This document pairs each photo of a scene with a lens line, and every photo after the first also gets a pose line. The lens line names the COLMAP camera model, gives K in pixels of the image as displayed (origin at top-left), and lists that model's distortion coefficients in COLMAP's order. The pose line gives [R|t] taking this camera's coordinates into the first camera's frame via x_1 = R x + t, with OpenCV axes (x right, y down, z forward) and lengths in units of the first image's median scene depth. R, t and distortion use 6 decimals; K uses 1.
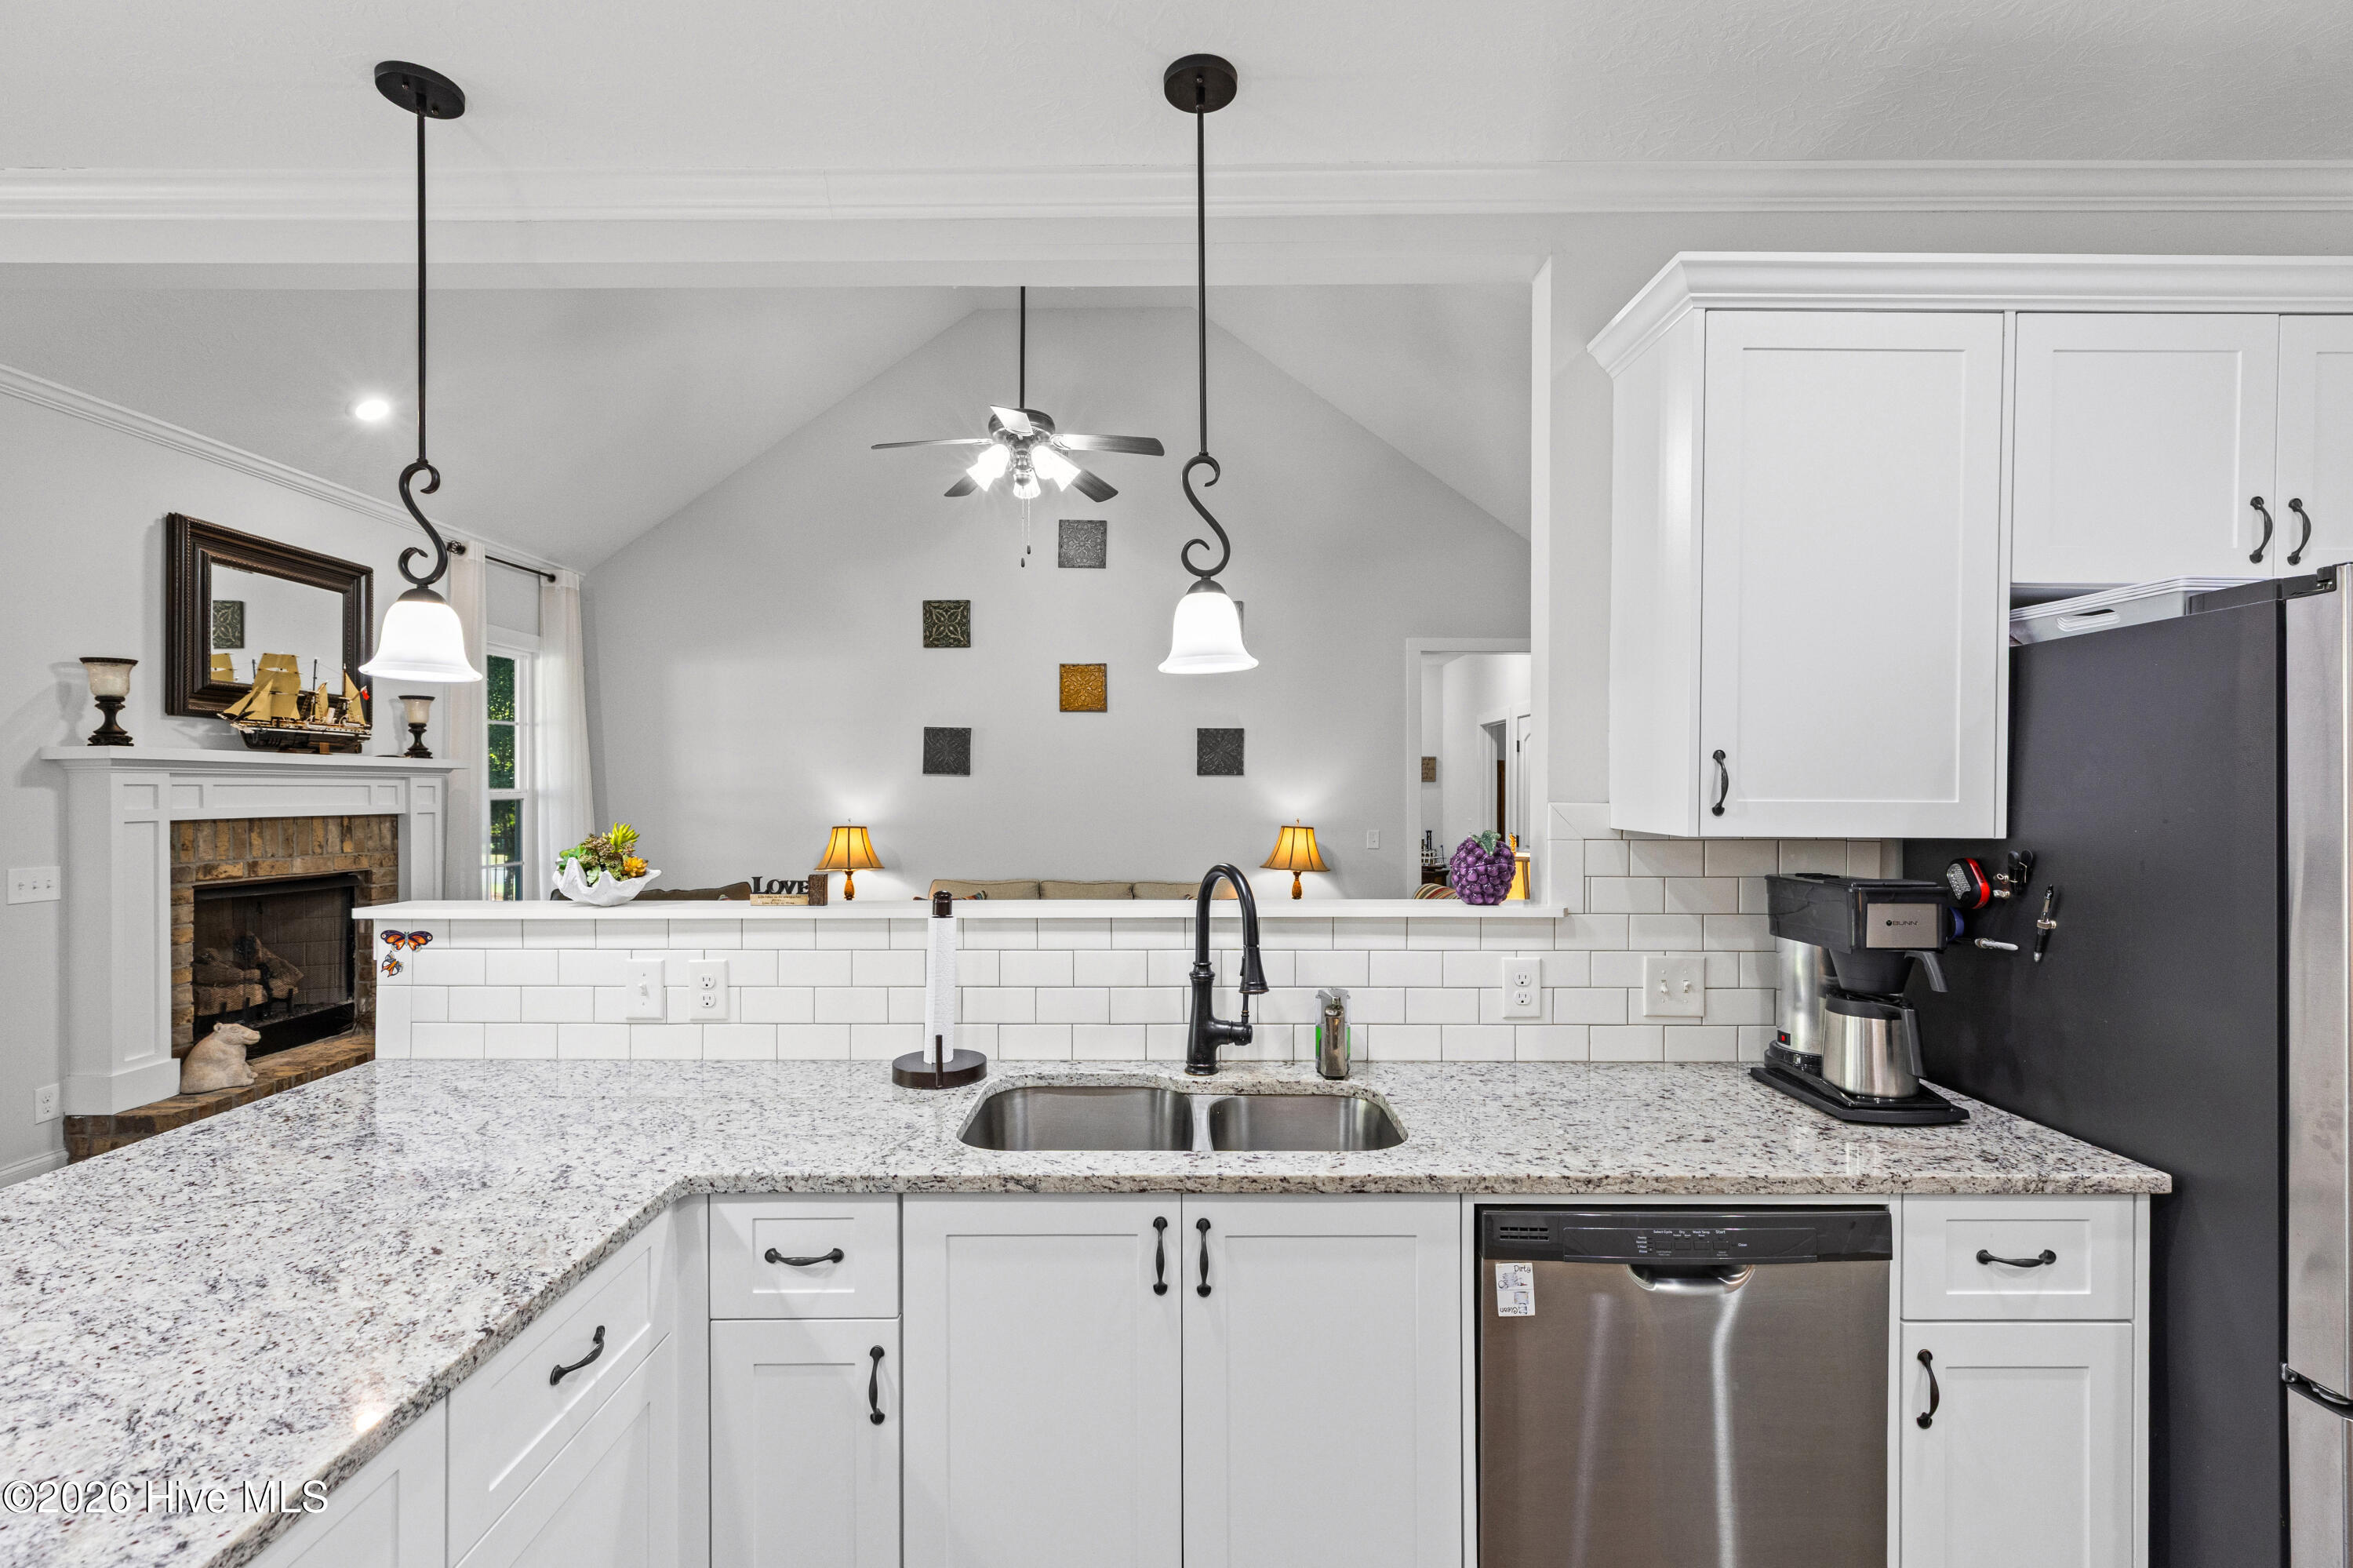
lens RADIAL K [[1058.0, 0, 1180.1], [0, 1058.0, 791.0], [0, 0, 1]] dist [0.006002, -0.001122]
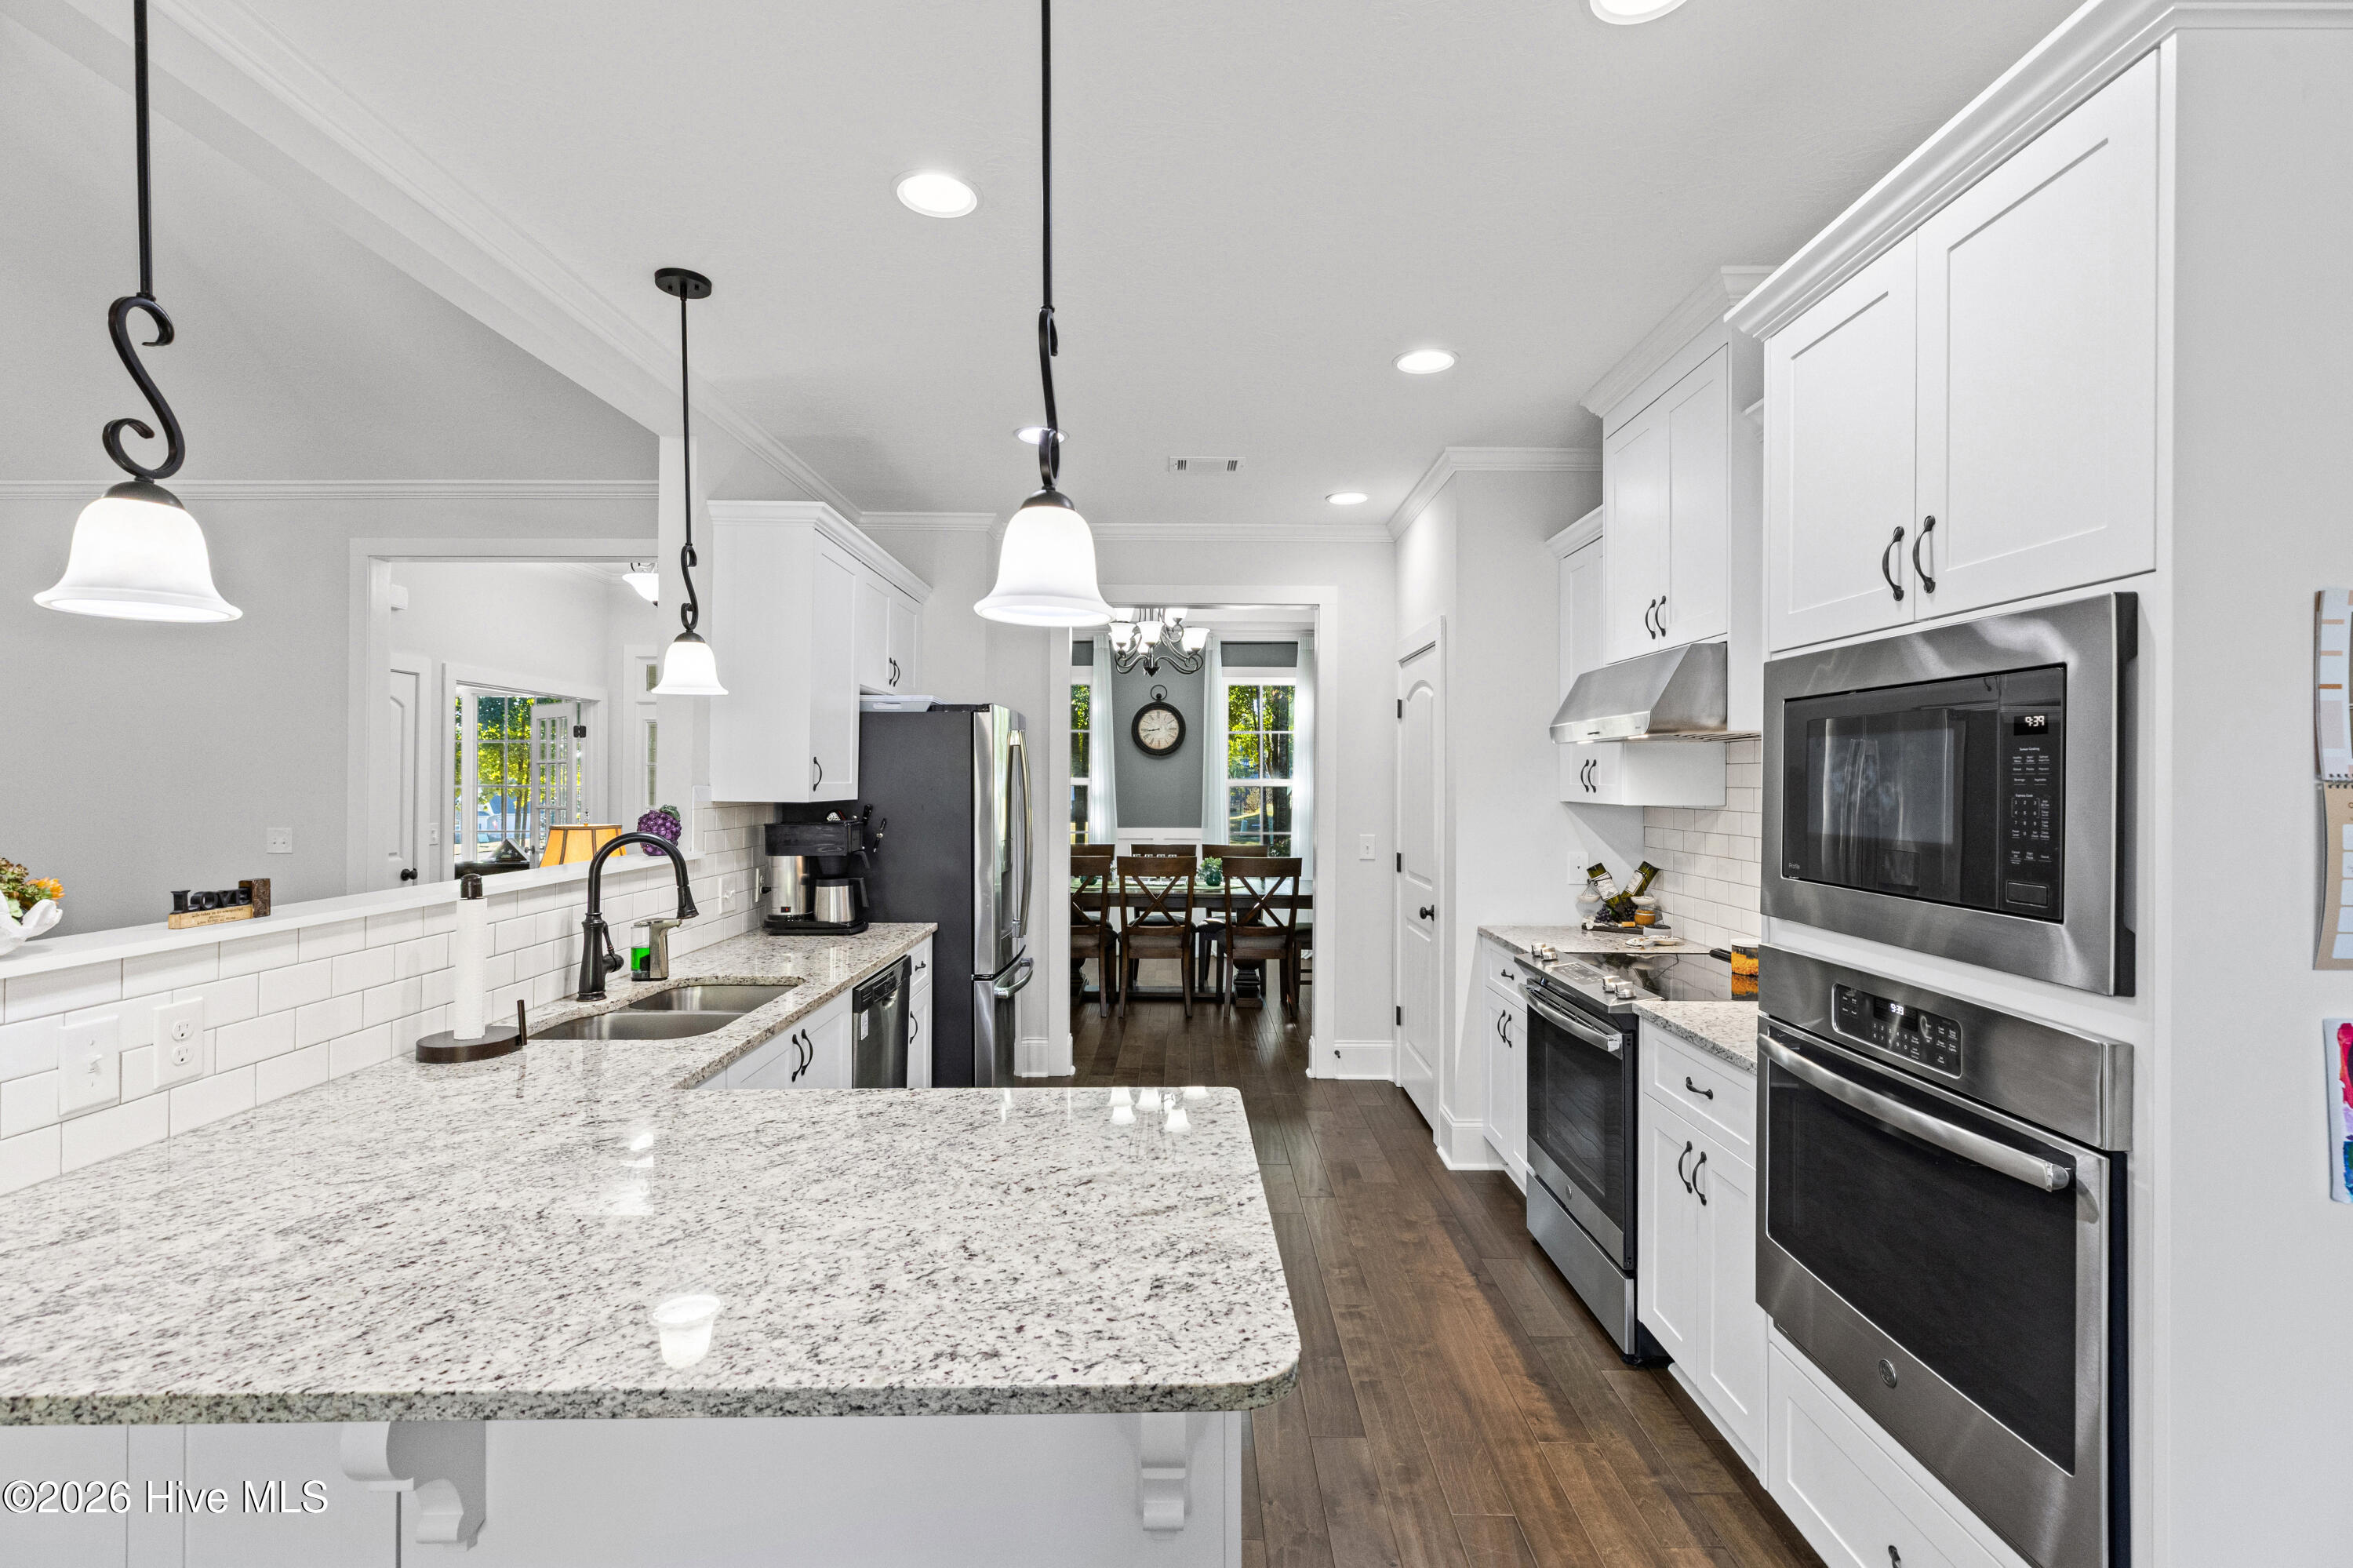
lens RADIAL K [[1058.0, 0, 1174.3], [0, 1058.0, 772.0], [0, 0, 1]] dist [0.006002, -0.001122]
pose [[0.000577, 0.006064, 0.999981, -0.596479], [0.000652, 0.999981, -0.006064, 0.000314], [-1.000000, 0.000655, 0.000573, 0.142512]]
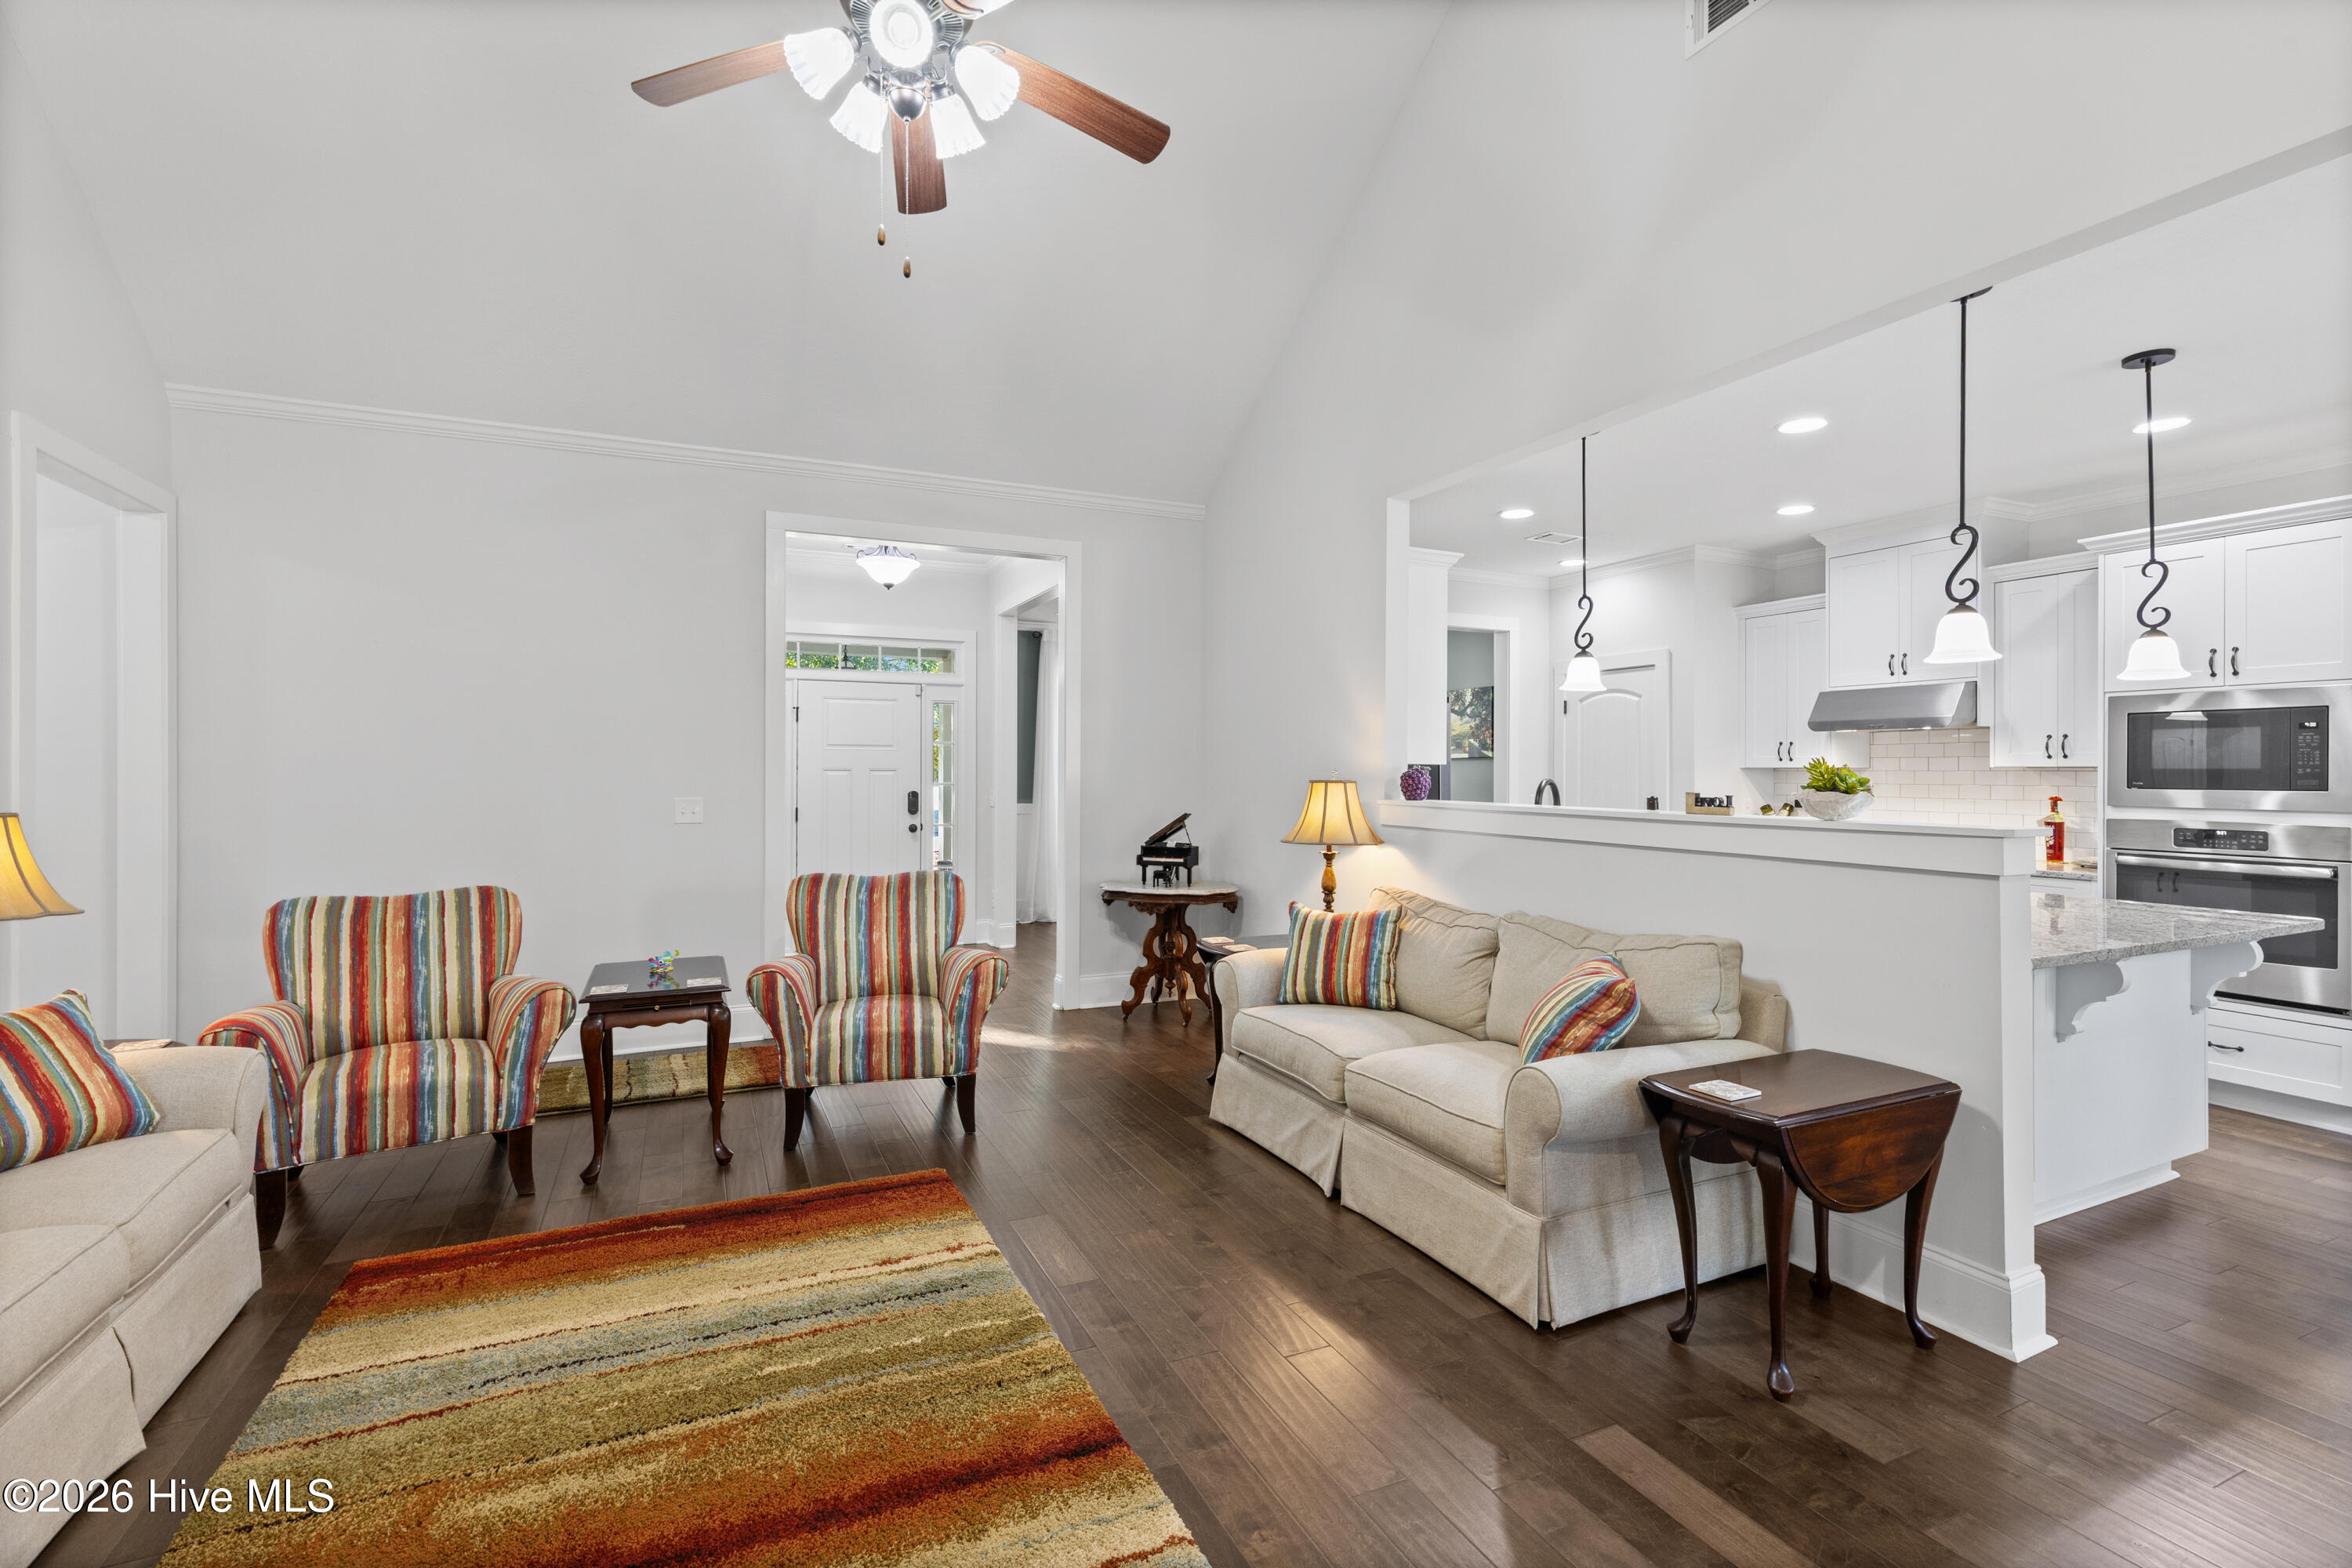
lens RADIAL K [[1057.5, 0, 1181.0], [0, 1057.5, 773.0], [0, 0, 1]] dist [0.006002, -0.001122]
pose [[-0.422350, -0.003468, 0.906426, -0.704199], [-0.001362, 0.999994, 0.003191, 0.024291], [-0.906432, 0.000113, -0.422352, 1.157923]]
